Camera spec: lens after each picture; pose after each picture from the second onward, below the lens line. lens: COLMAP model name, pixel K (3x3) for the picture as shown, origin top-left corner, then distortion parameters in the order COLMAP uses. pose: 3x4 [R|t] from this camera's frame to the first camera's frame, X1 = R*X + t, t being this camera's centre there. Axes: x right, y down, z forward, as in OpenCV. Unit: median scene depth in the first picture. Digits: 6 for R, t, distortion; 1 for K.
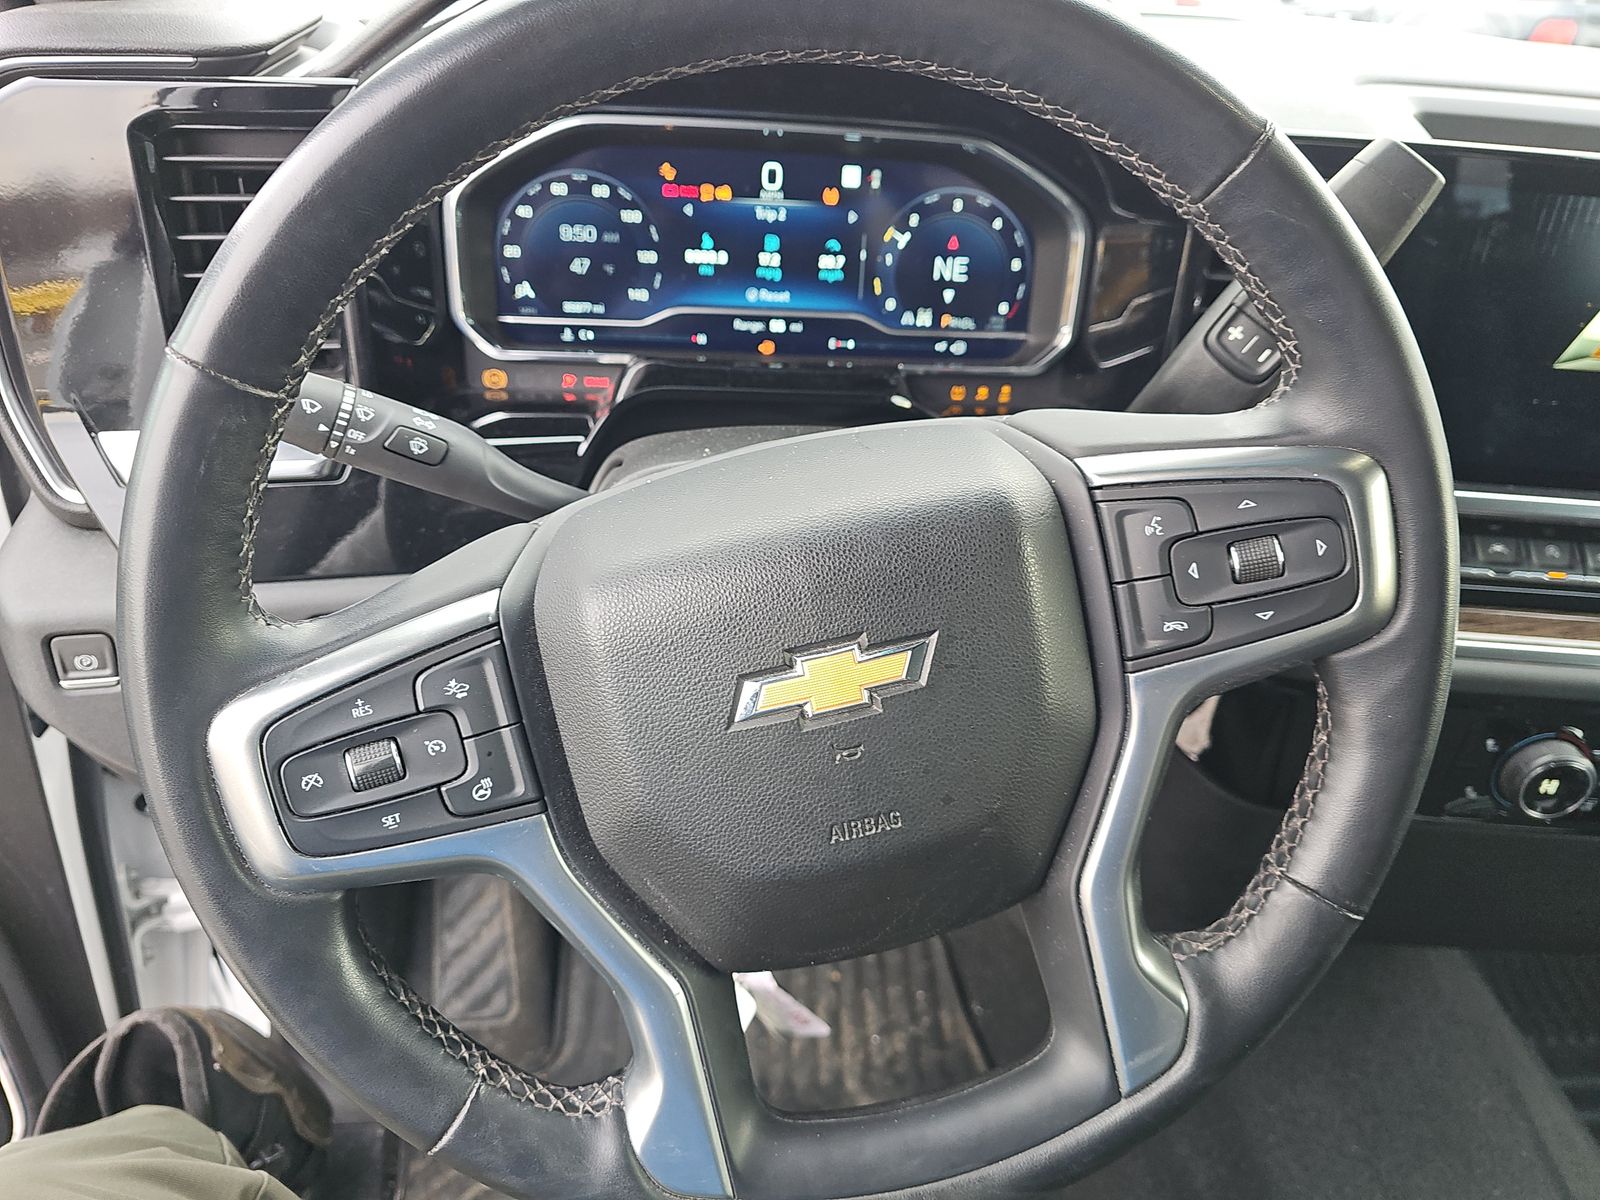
lens RADIAL K [[1044.1, 0, 796.4], [0, 1044.1, 607.7], [0, 0, 1]] dist [0.020831, -0.039839]
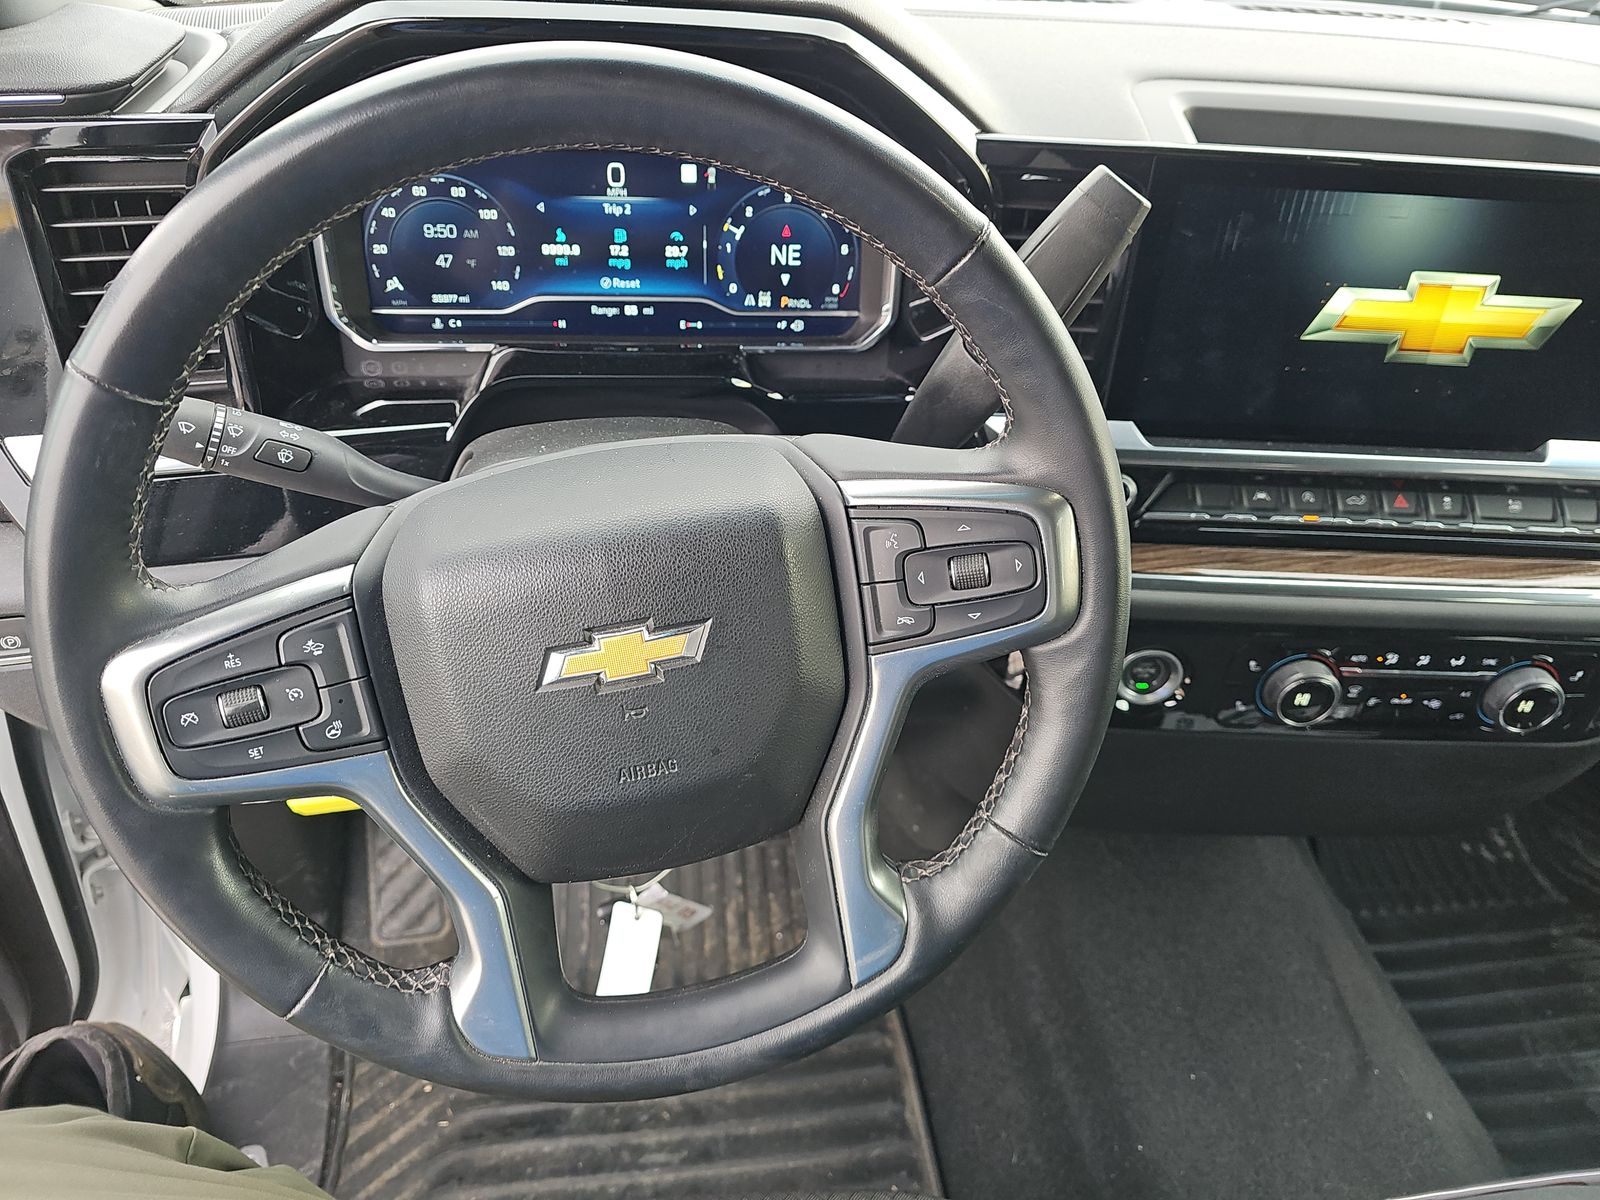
lens RADIAL K [[1049.1, 0, 800.0], [0, 1049.1, 600.0], [0, 0, 1]] dist [0.024164, -0.033993]
pose [[0.998601, -0.034511, 0.040073, 0.107852], [0.031394, 0.996616, 0.075965, -0.044801], [-0.042559, -0.074600, 0.996305, -0.139009]]
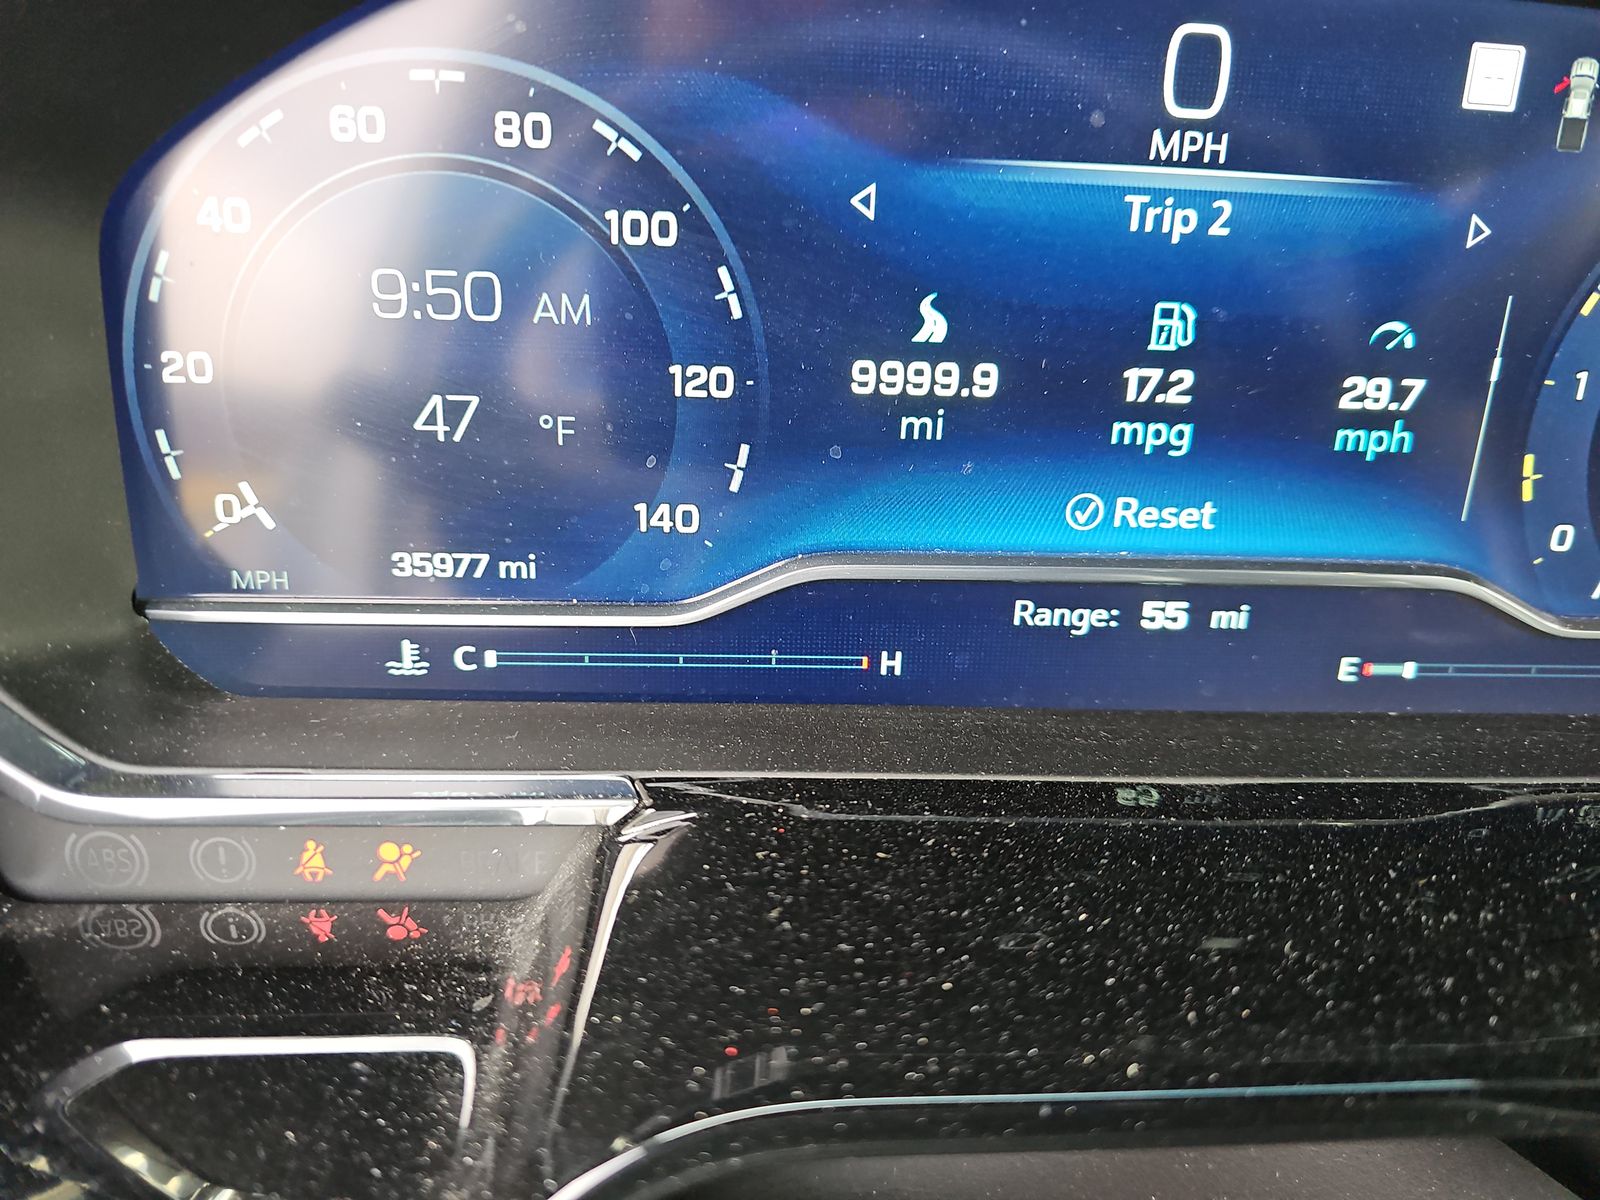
lens RADIAL K [[1079.4, 0, 796.9], [0, 1079.4, 628.9], [0, 0, 1]] dist [0.001104, -0.036277]
pose [[0.999900, -0.001657, -0.014035, -0.115054], [0.001168, 0.999393, -0.034808, -0.263139], [0.014084, 0.034788, 0.999295, 0.730571]]
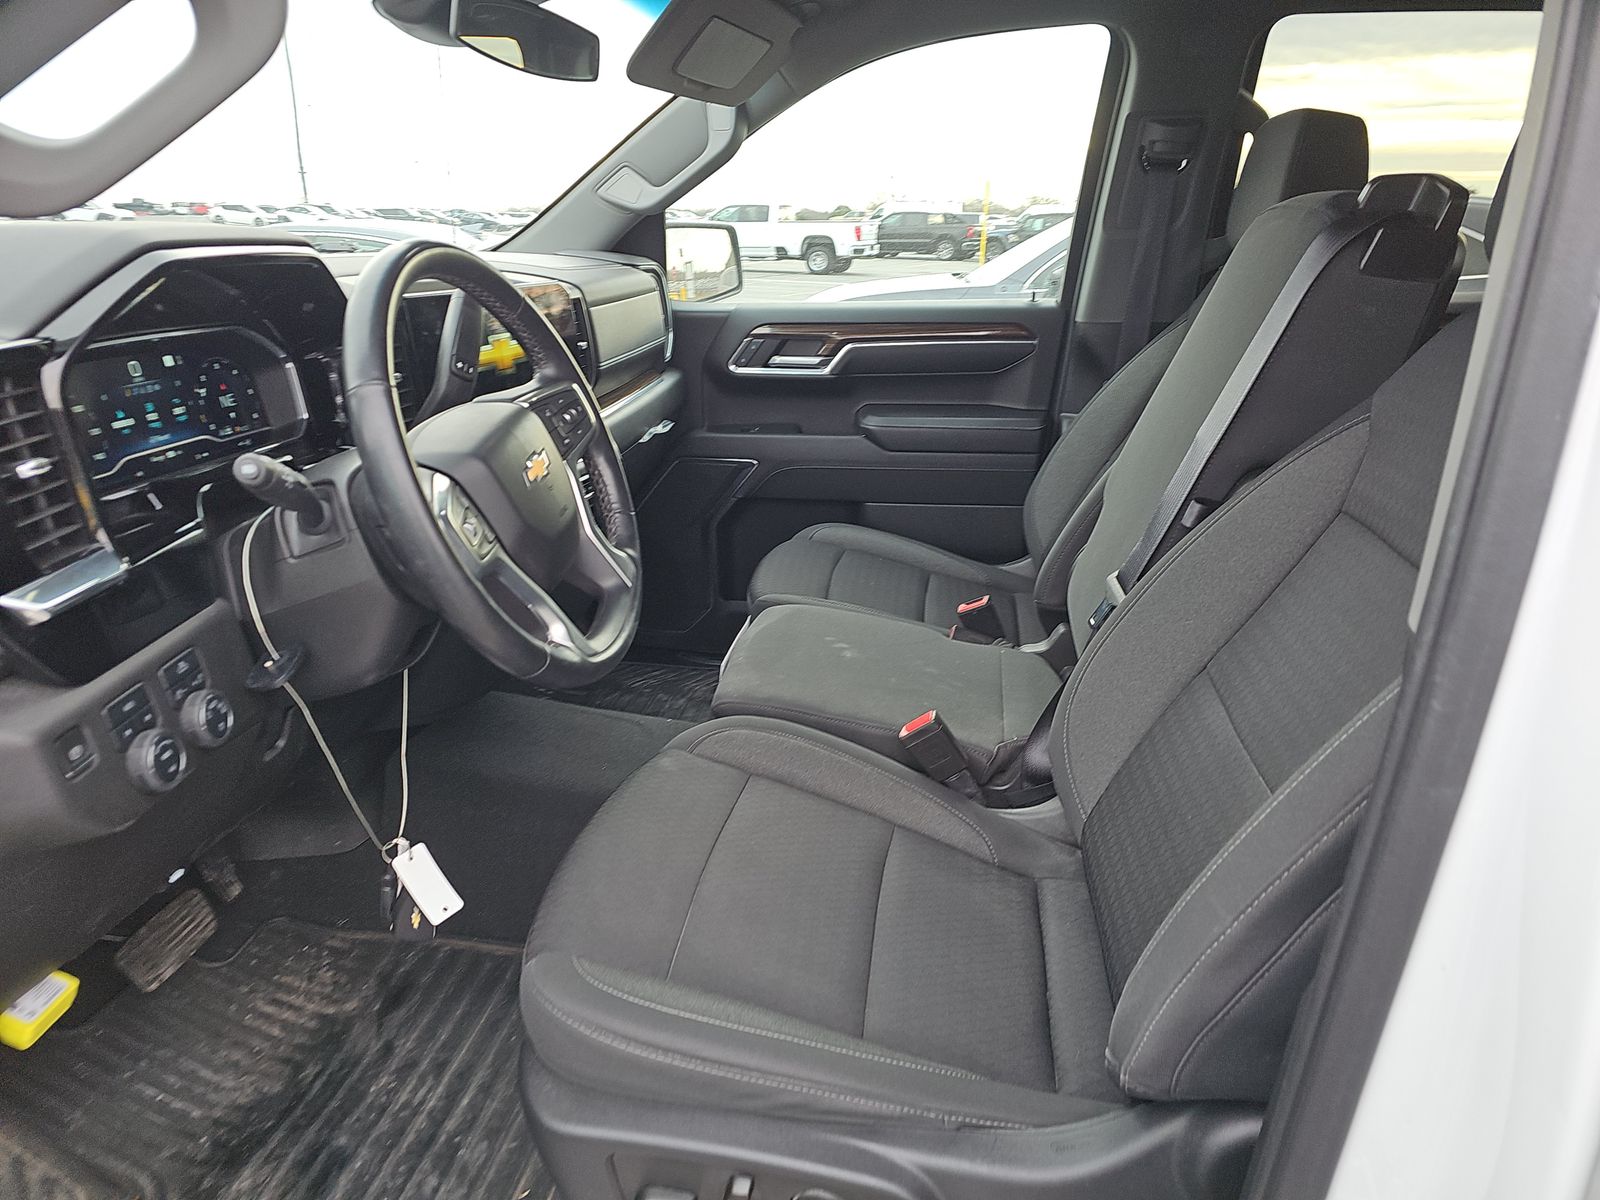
lens RADIAL K [[1079.4, 0, 796.9], [0, 1079.4, 628.9], [0, 0, 1]] dist [0.001104, -0.036277]
pose [[0.234612, -0.387359, 0.891577, -1.399371], [0.496367, 0.836332, 0.232742, 0.047731], [-0.835809, 0.387945, 0.388486, -0.343999]]
